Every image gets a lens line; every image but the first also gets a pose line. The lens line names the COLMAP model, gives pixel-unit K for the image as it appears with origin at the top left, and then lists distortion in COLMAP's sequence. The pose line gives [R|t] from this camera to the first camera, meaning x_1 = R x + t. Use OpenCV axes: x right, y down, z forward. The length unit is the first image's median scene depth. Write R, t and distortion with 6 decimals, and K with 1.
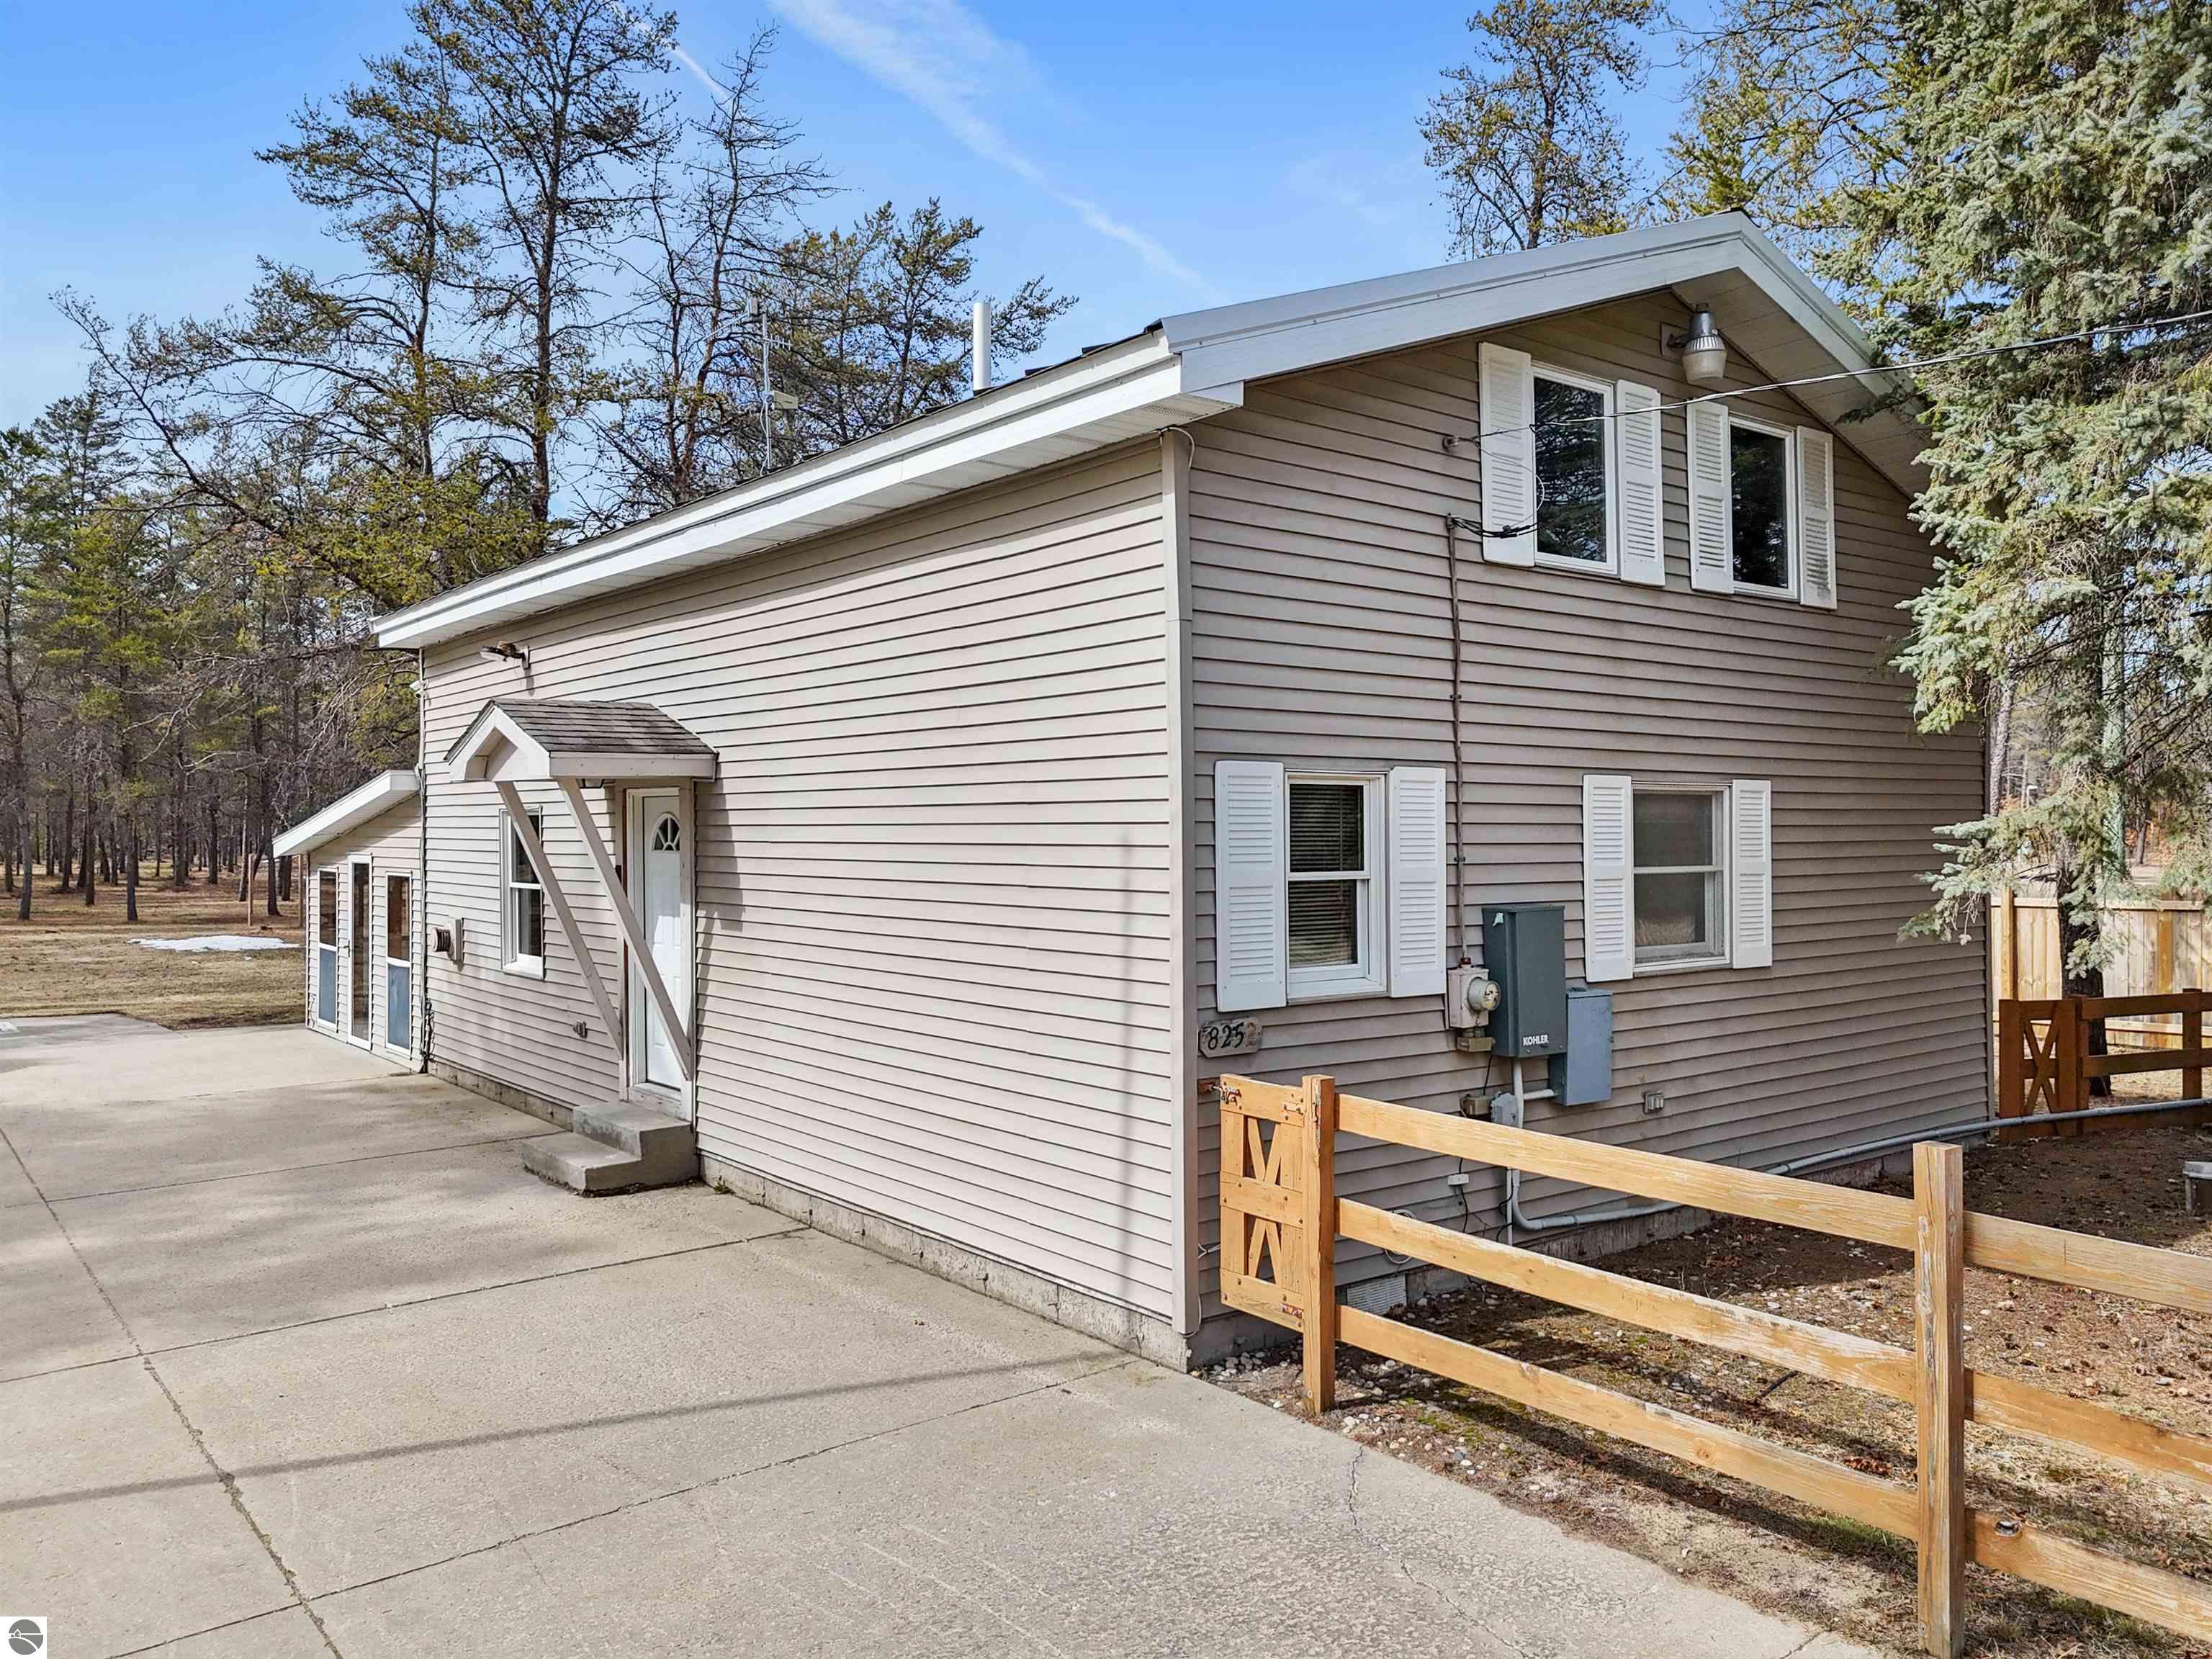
lens RADIAL K [[1651.6, 0, 1133.0], [0, 1651.6, 818.9], [0, 0, 1]] dist [0.076188, -0.095398]
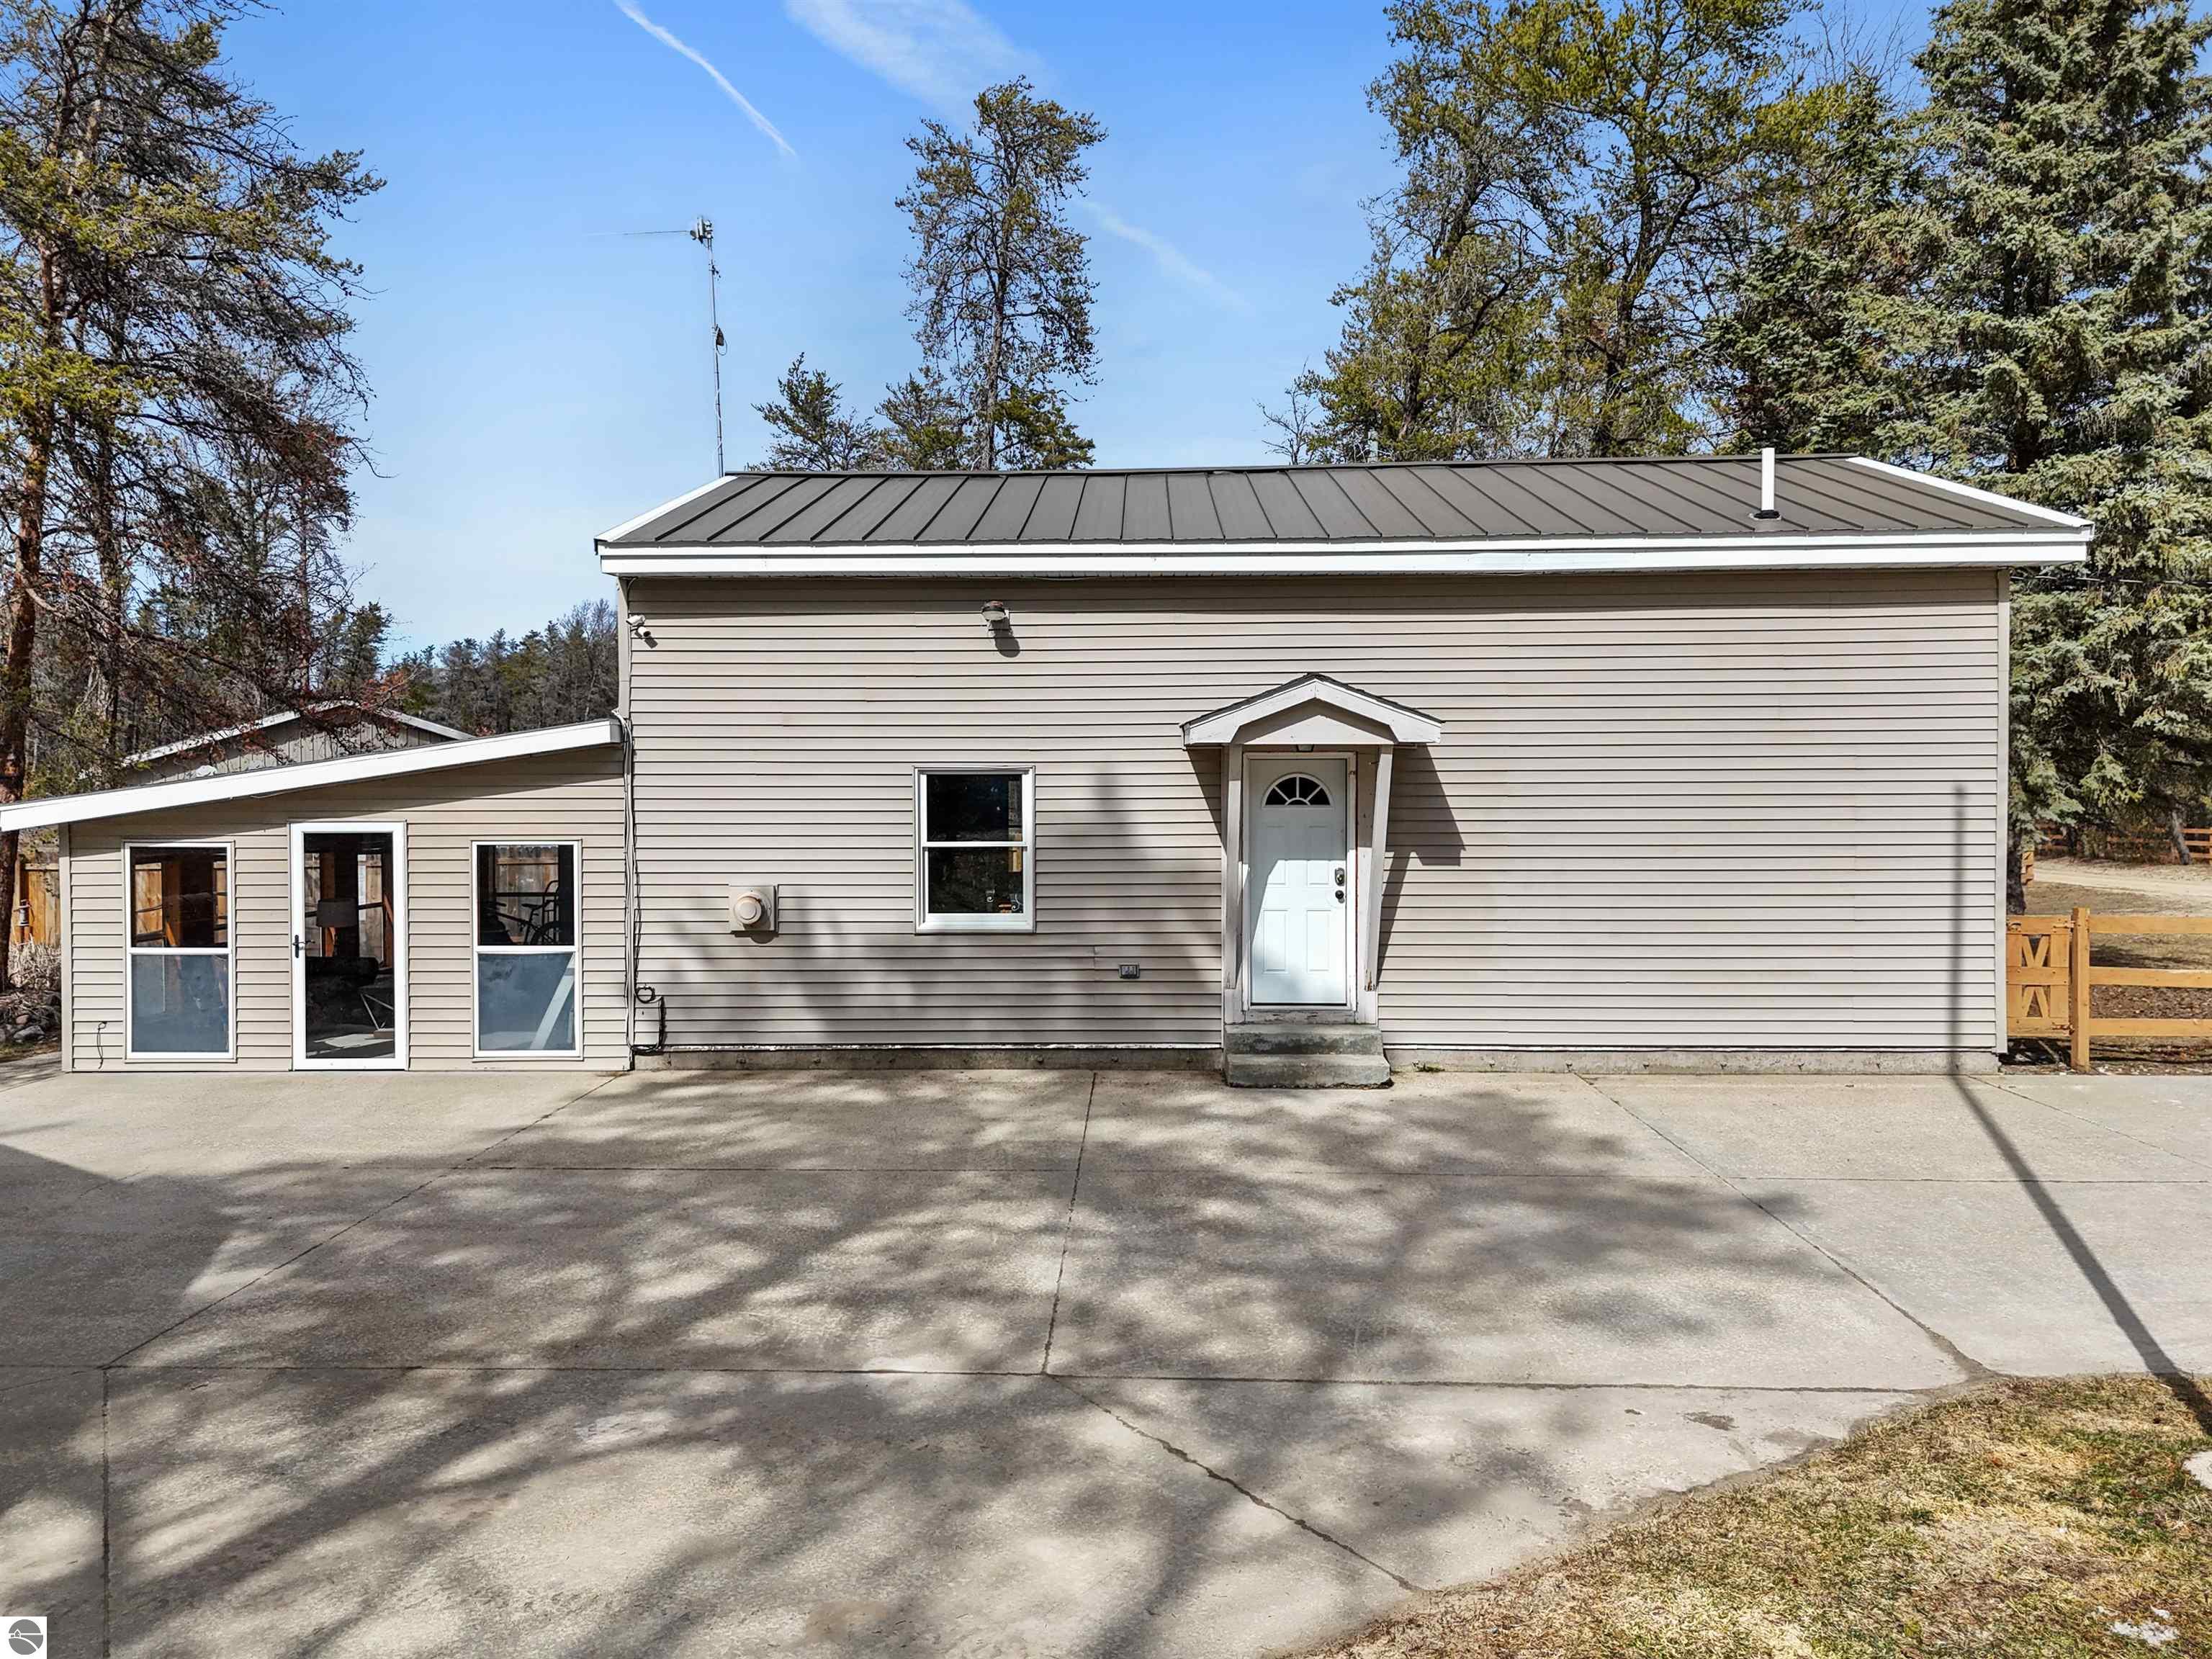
lens RADIAL K [[1661.6, 0, 1106.0], [0, 1661.6, 829.5], [0, 0, 1]] dist [0.007644, 0.000373]
pose [[0.661852, -0.004352, 0.749622, -1.361278], [-0.002209, 0.999967, 0.007755, 0.030055], [-0.749632, -0.006789, 0.661821, 0.345682]]
